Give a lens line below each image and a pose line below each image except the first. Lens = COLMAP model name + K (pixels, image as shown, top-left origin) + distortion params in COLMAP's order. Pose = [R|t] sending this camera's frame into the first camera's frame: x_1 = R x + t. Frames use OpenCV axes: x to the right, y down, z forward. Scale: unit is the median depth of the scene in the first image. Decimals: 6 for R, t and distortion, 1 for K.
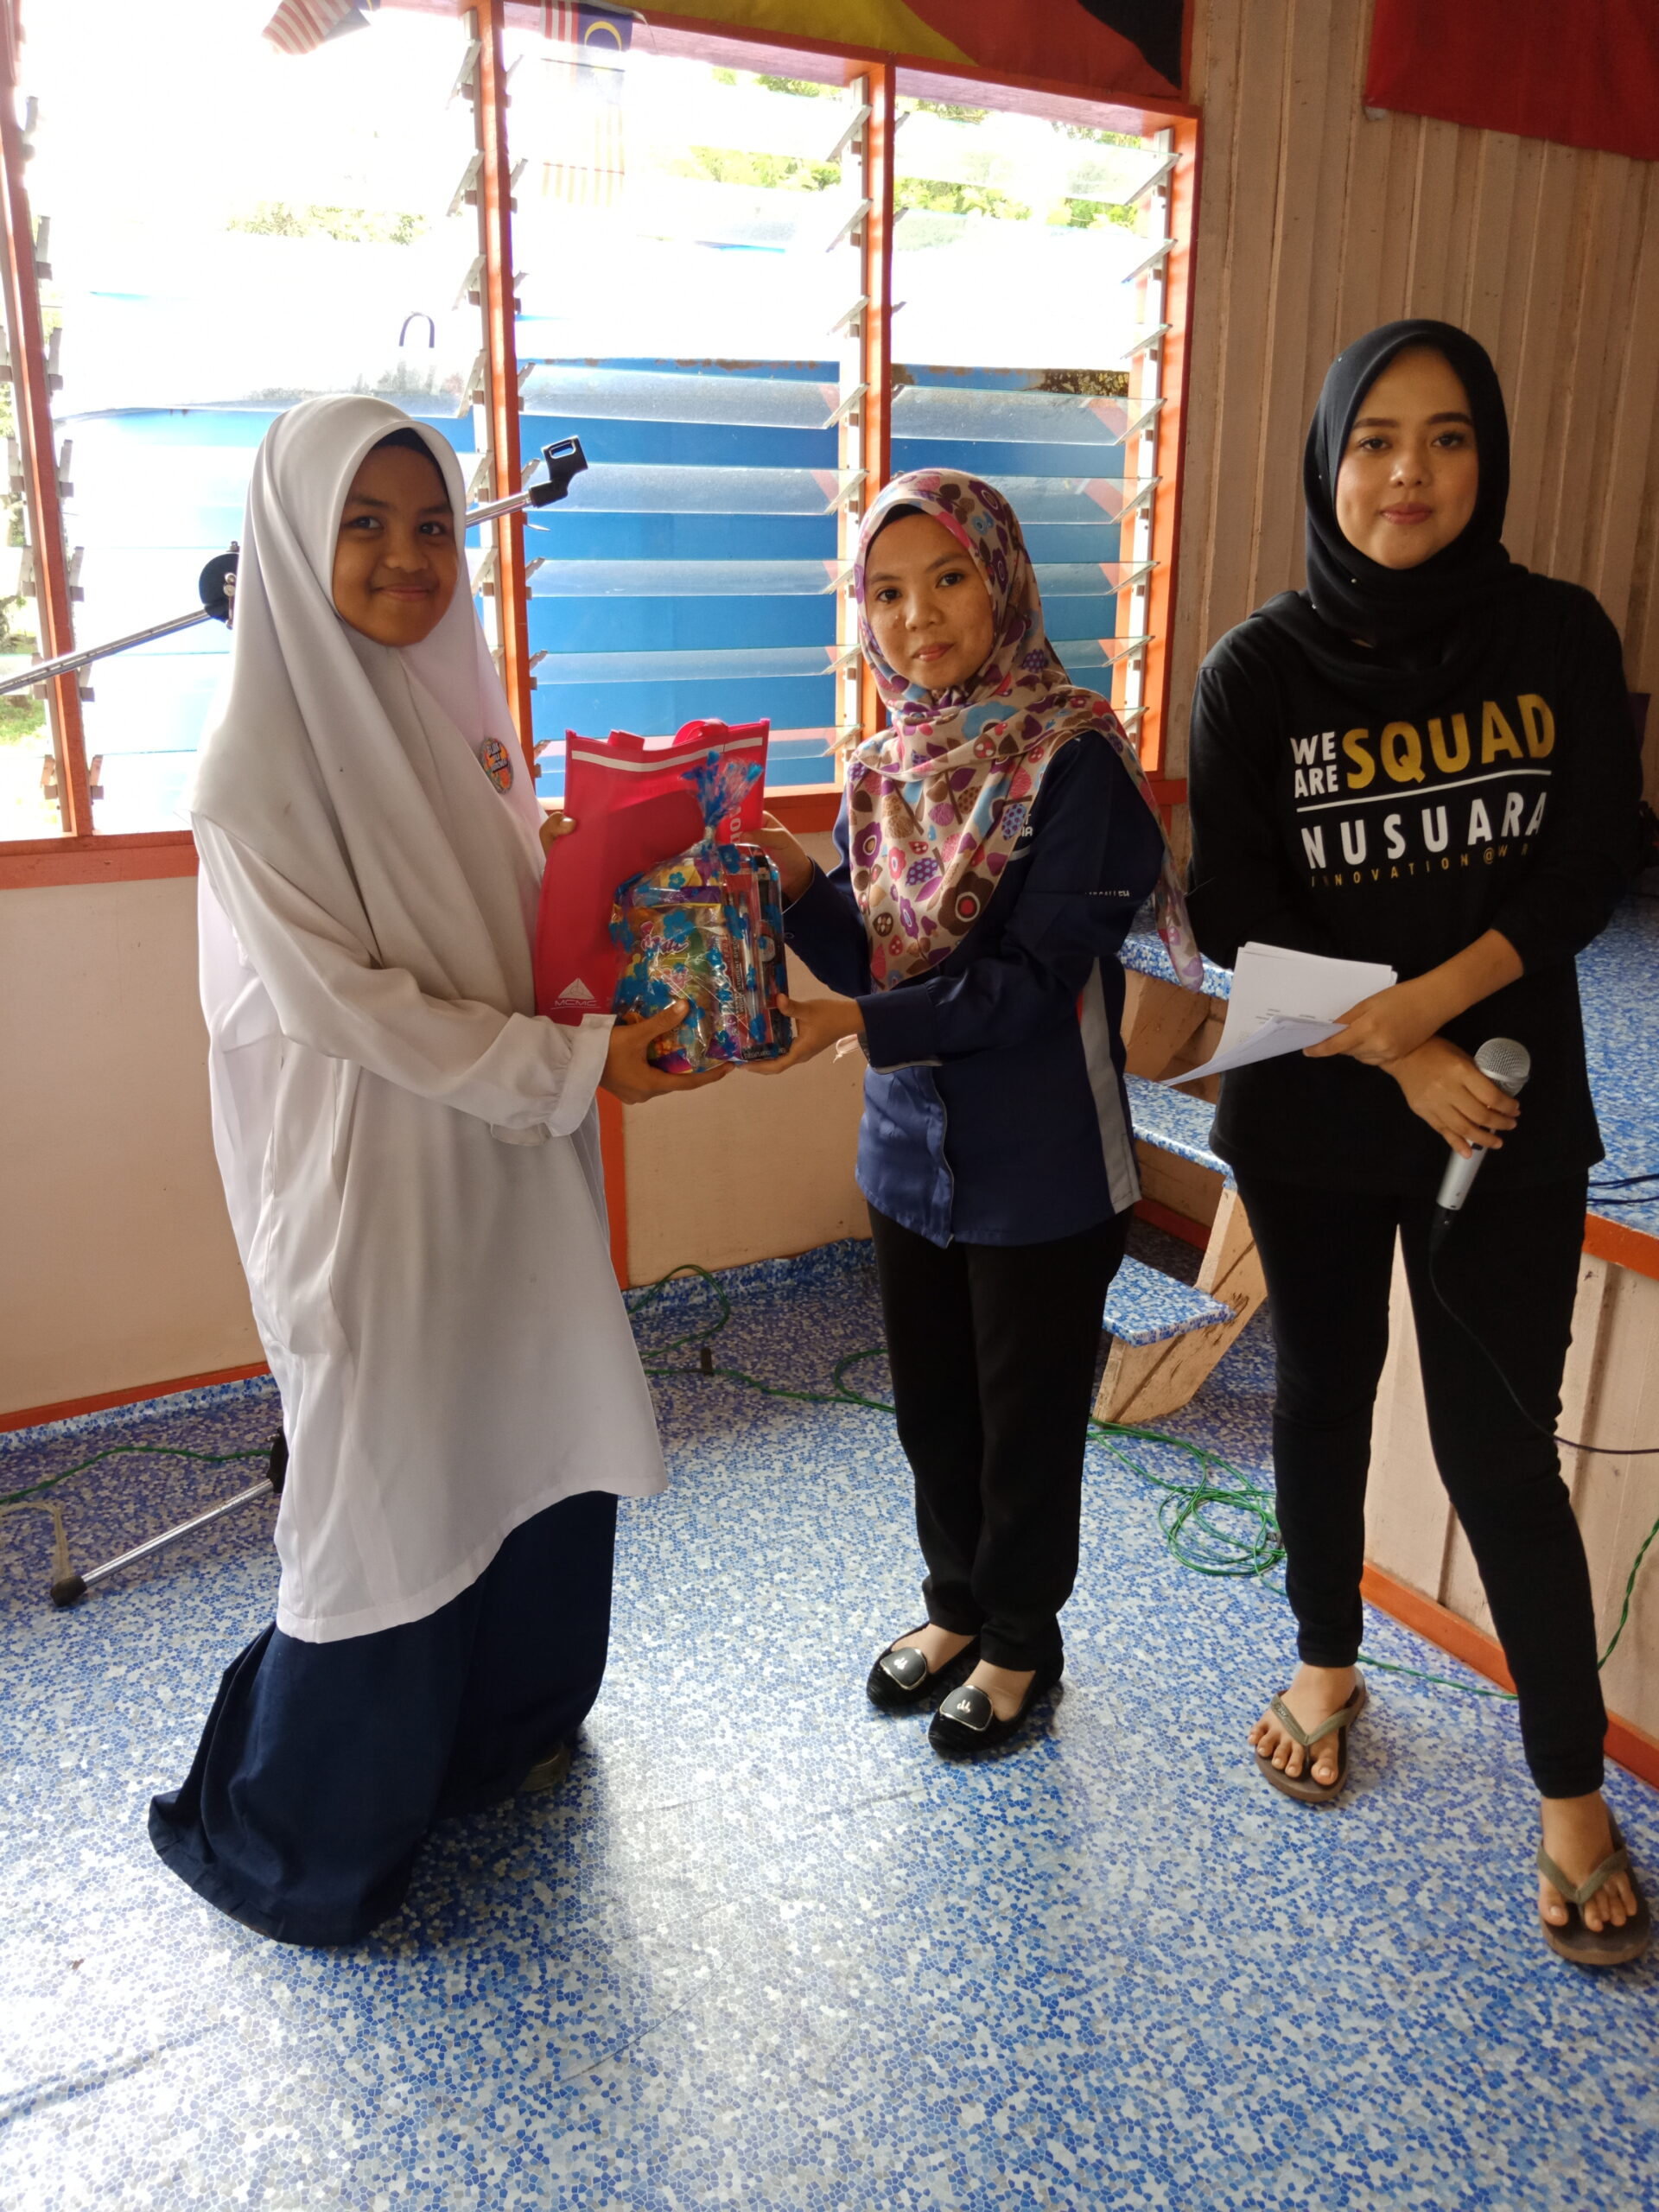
lens RADIAL K [[1749.6, 0, 826.9], [0, 1749.6, 1096.2], [0, 0, 1]] dist [0.012195, -0.020074]
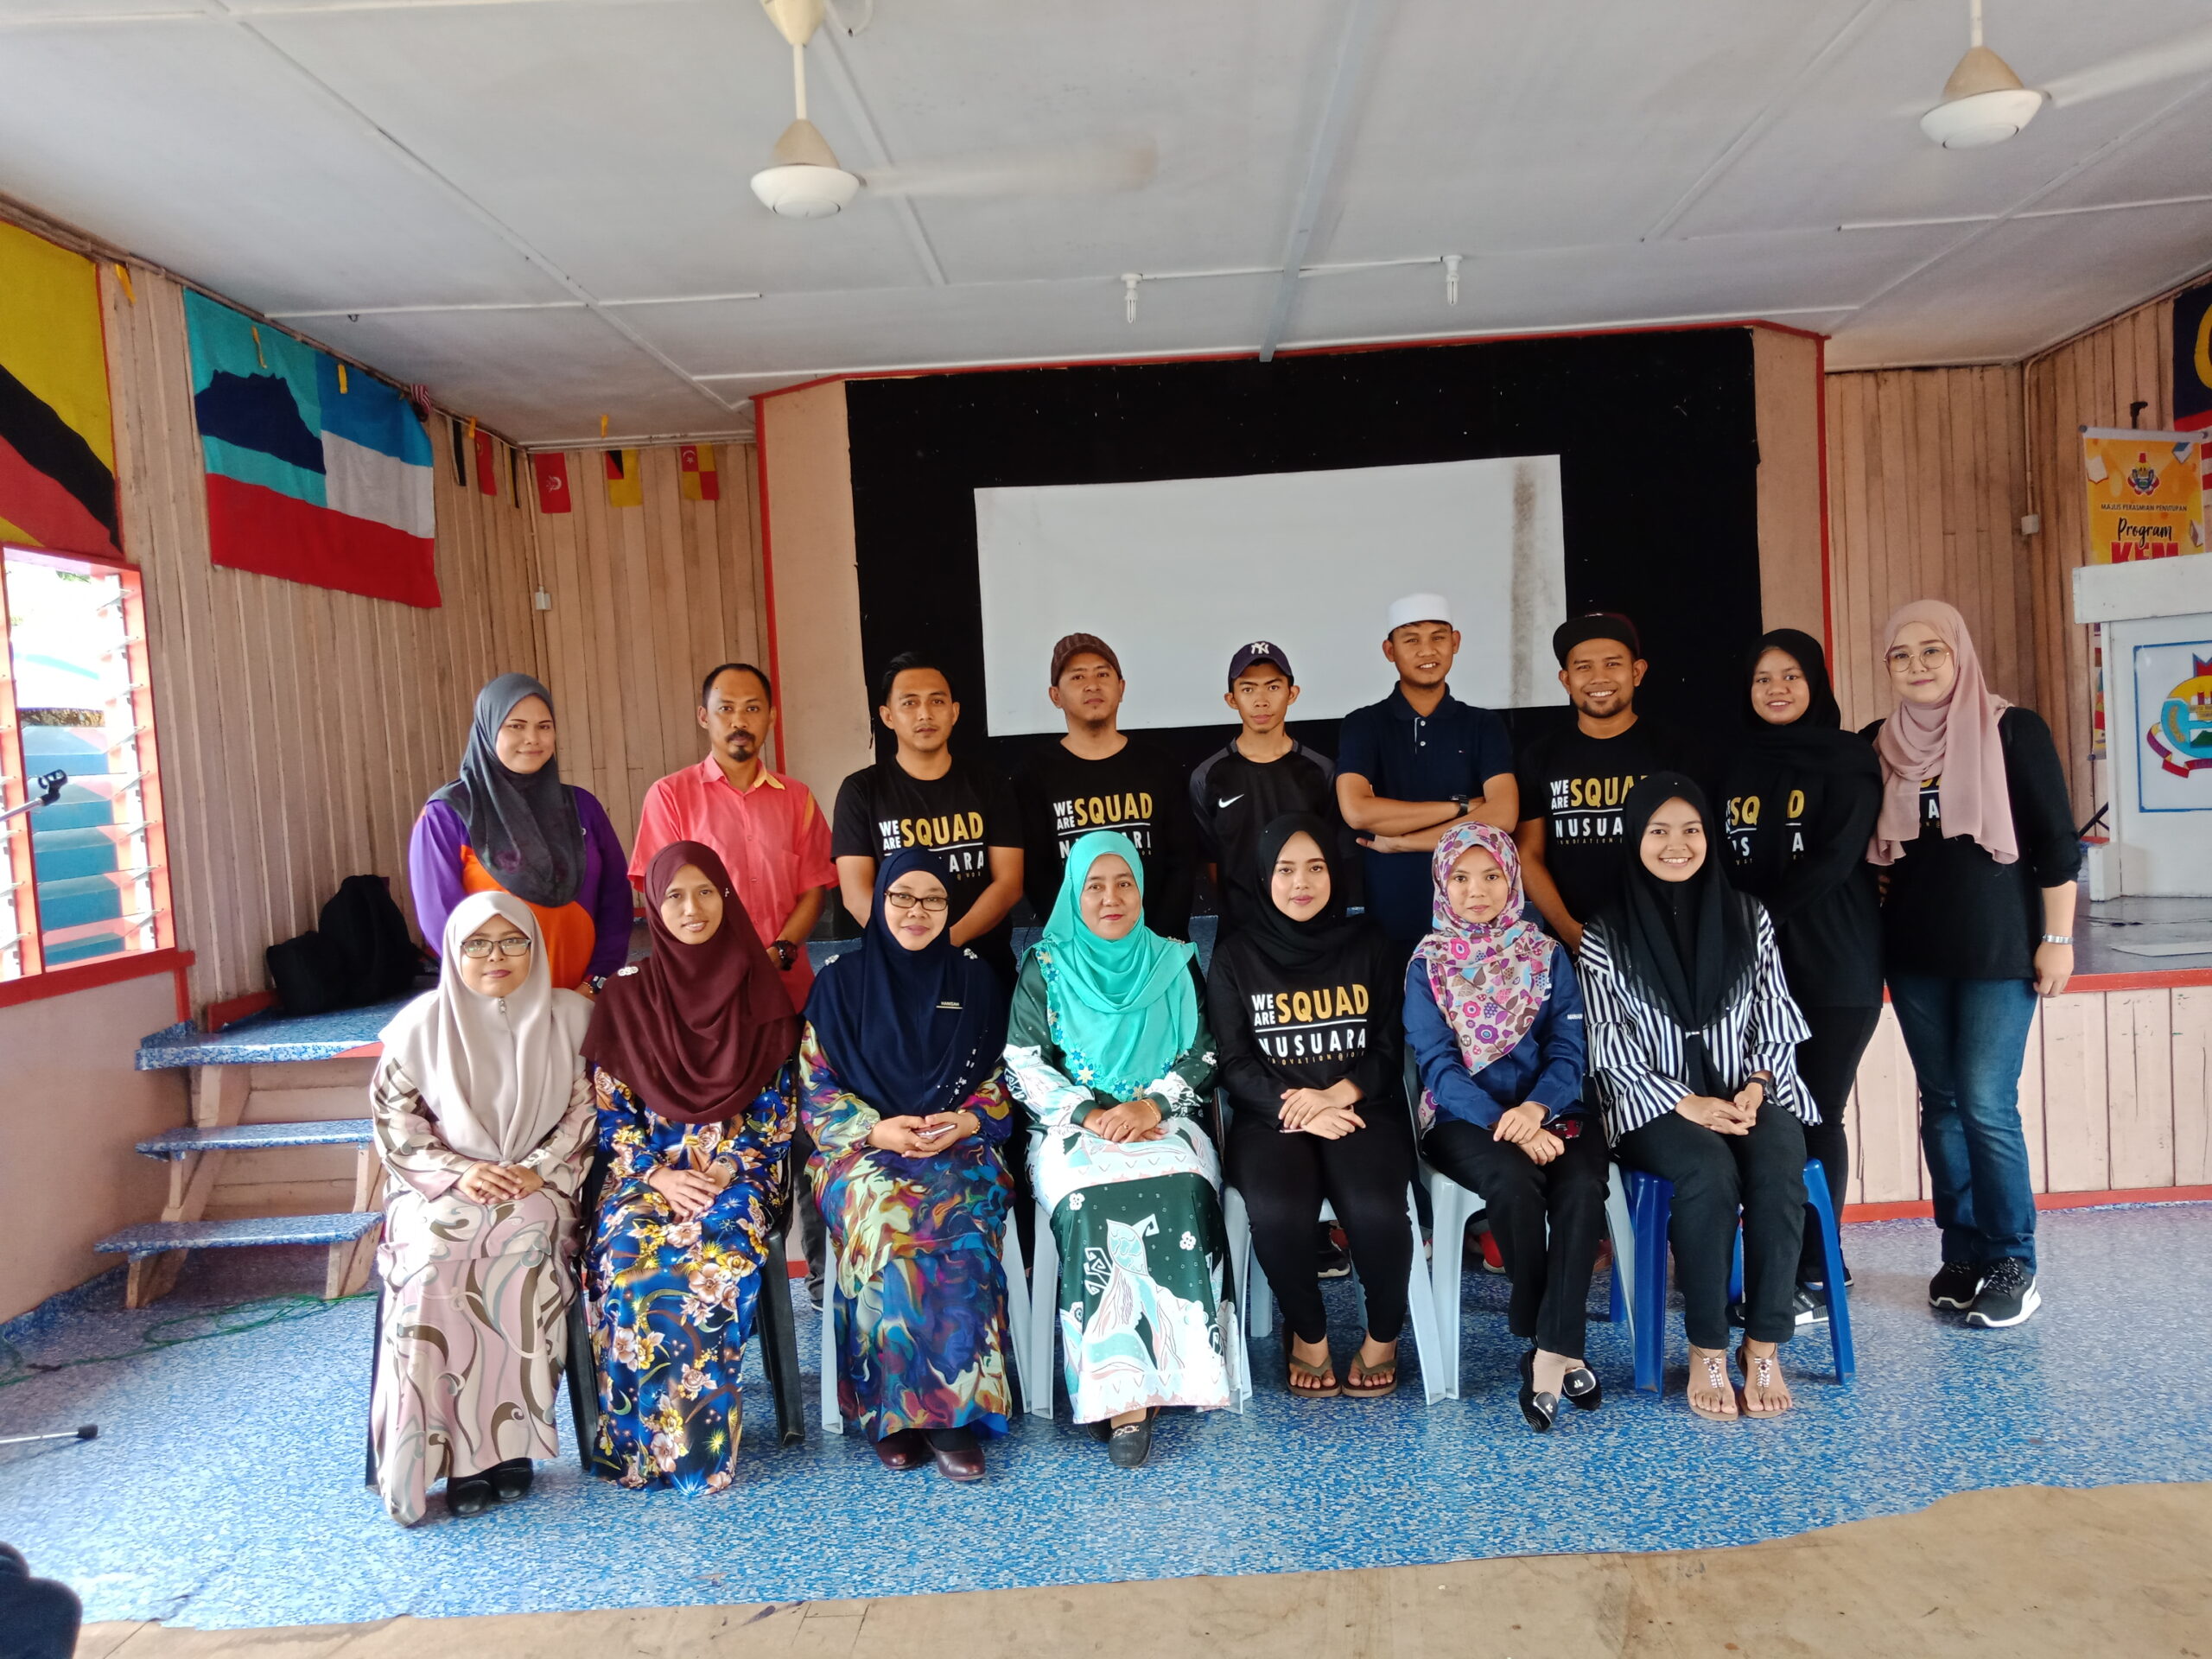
lens RADIAL K [[1749.6, 0, 1108.9], [0, 1749.6, 835.9], [0, 0, 1]] dist [0.012195, -0.020074]
pose [[0.519529, -0.080626, 0.850641, -0.958536], [0.313204, 0.944215, -0.101794, 0.190900], [-0.794980, 0.319308, 0.515799, -0.680396]]
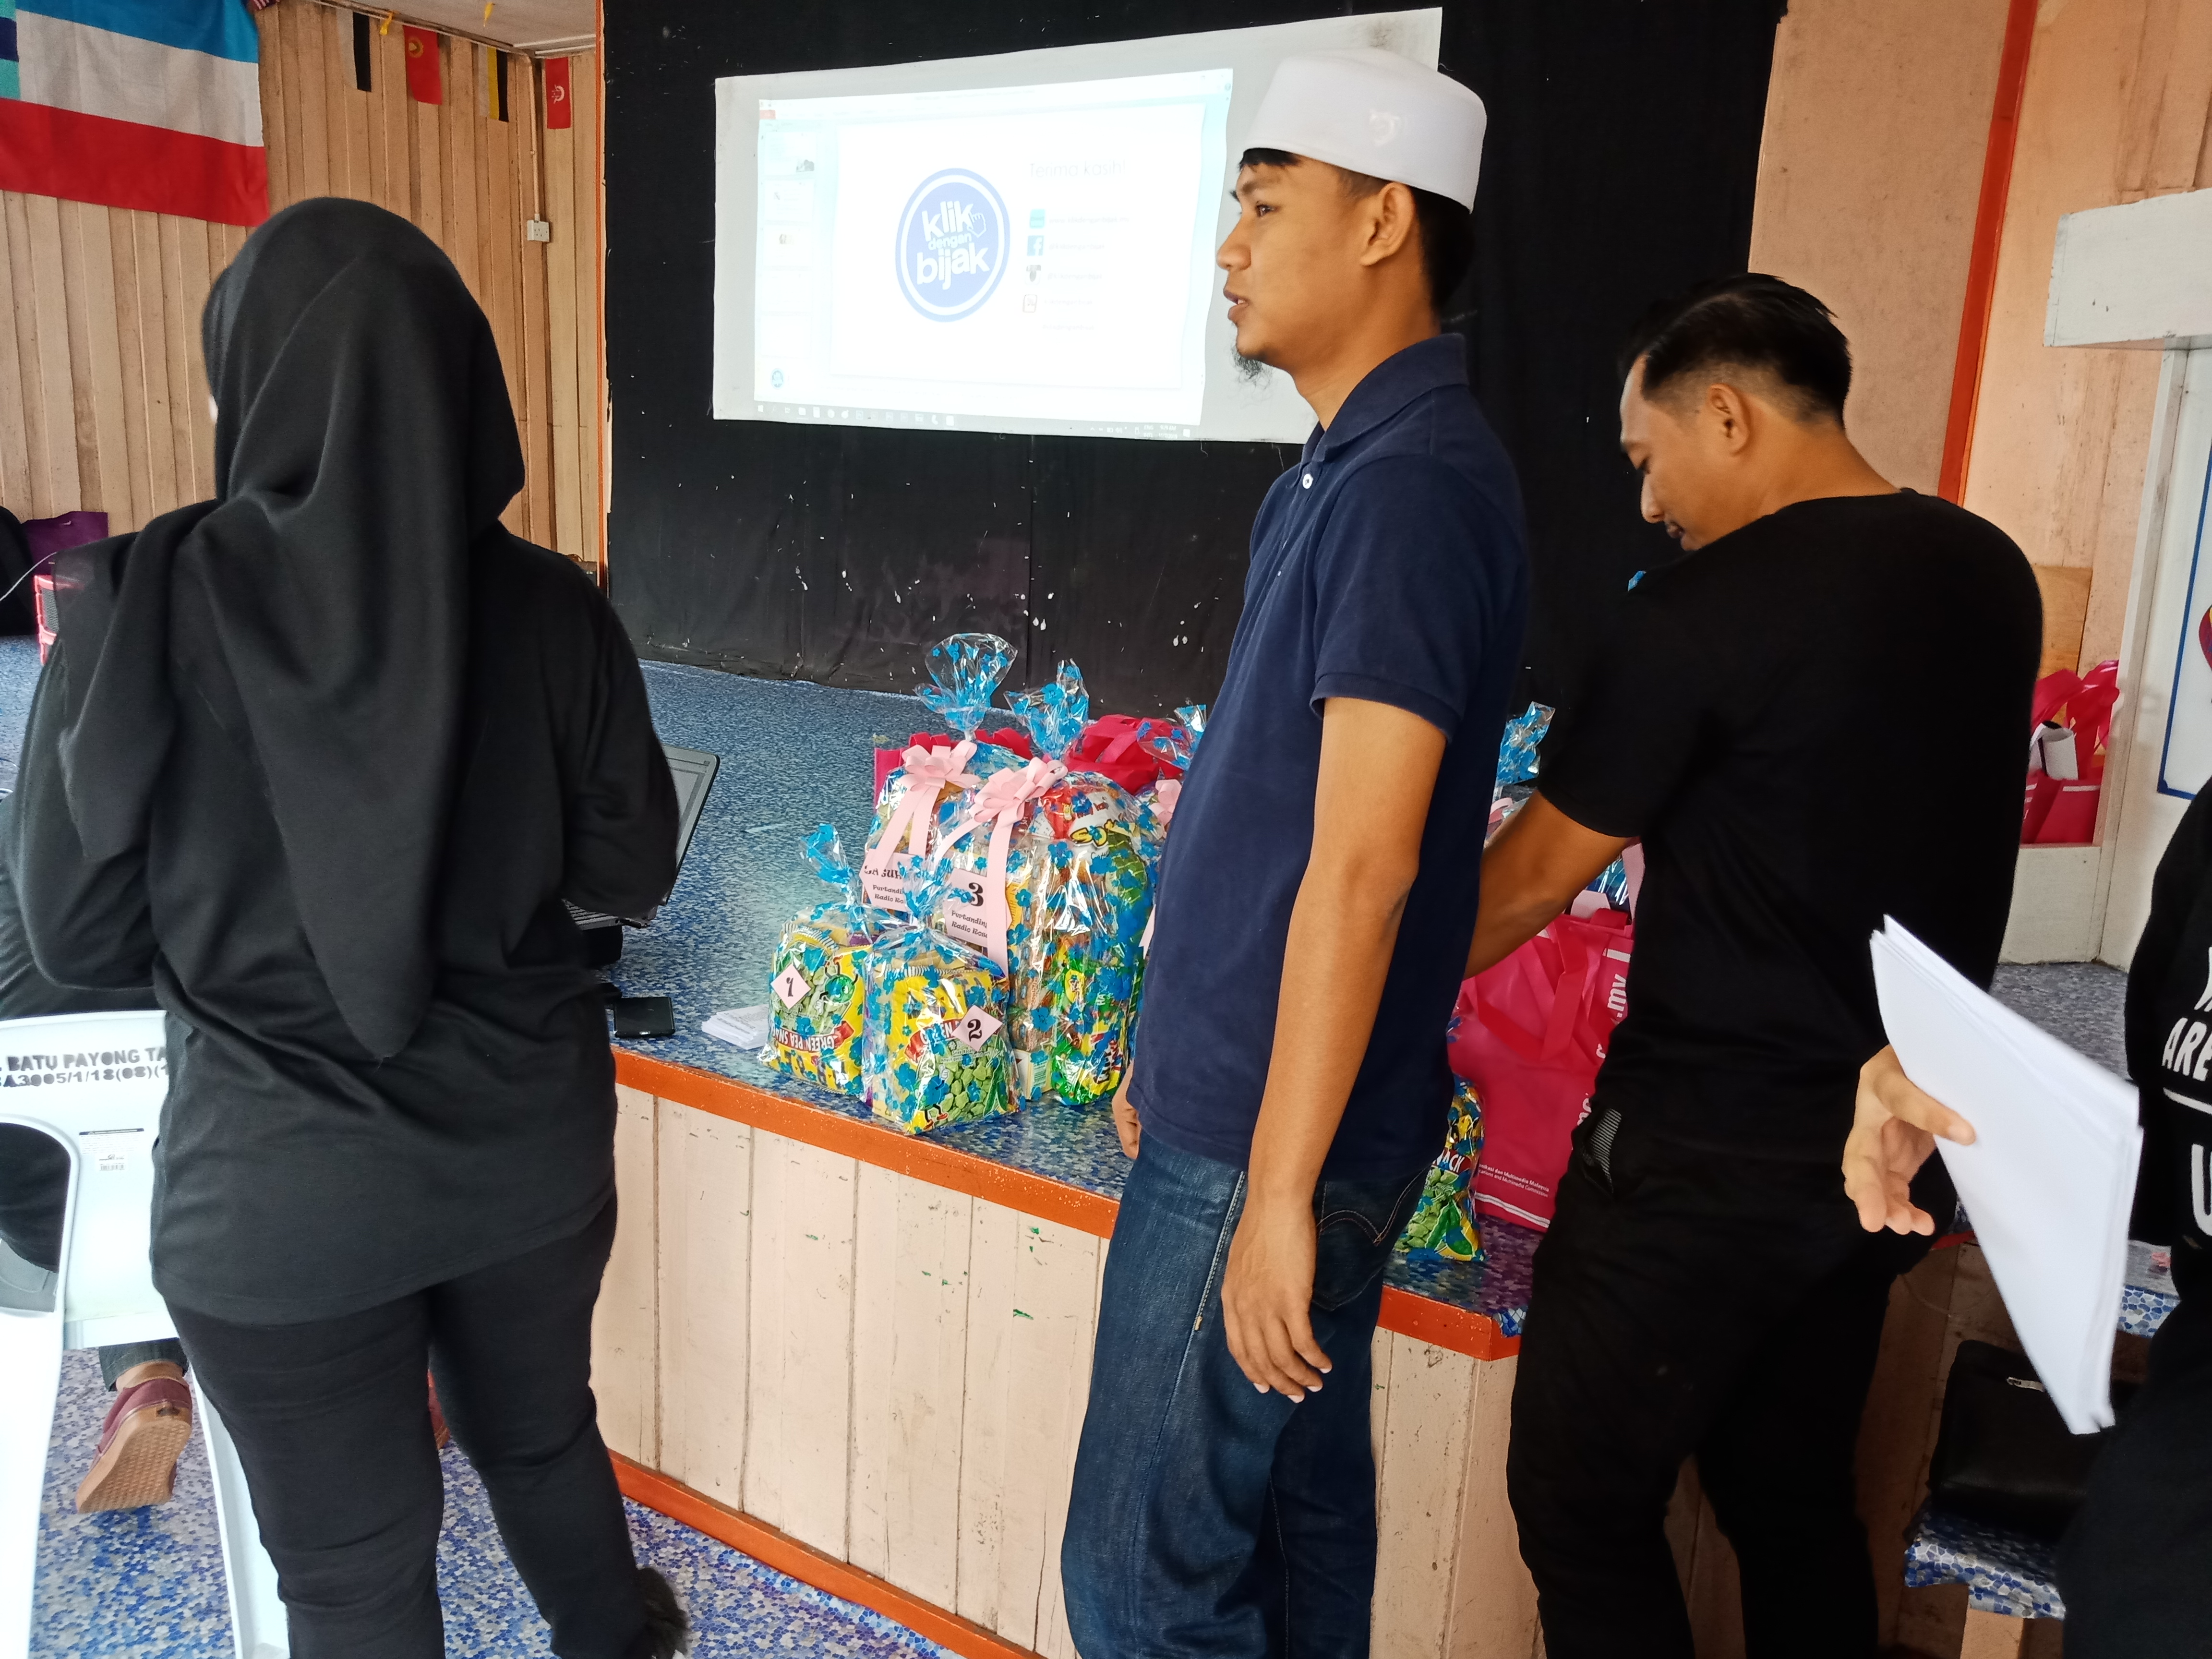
lens RADIAL K [[1781.9, 0, 1104.1], [0, 1781.9, 860.7], [0, 0, 1]] dist [-0.073940, 0.062580]
pose [[0.890837, -0.067292, 0.449312, 0.874138], [0.099320, 0.993894, -0.048066, 0.399838], [-0.443334, 0.087445, 0.892081, -1.265925]]
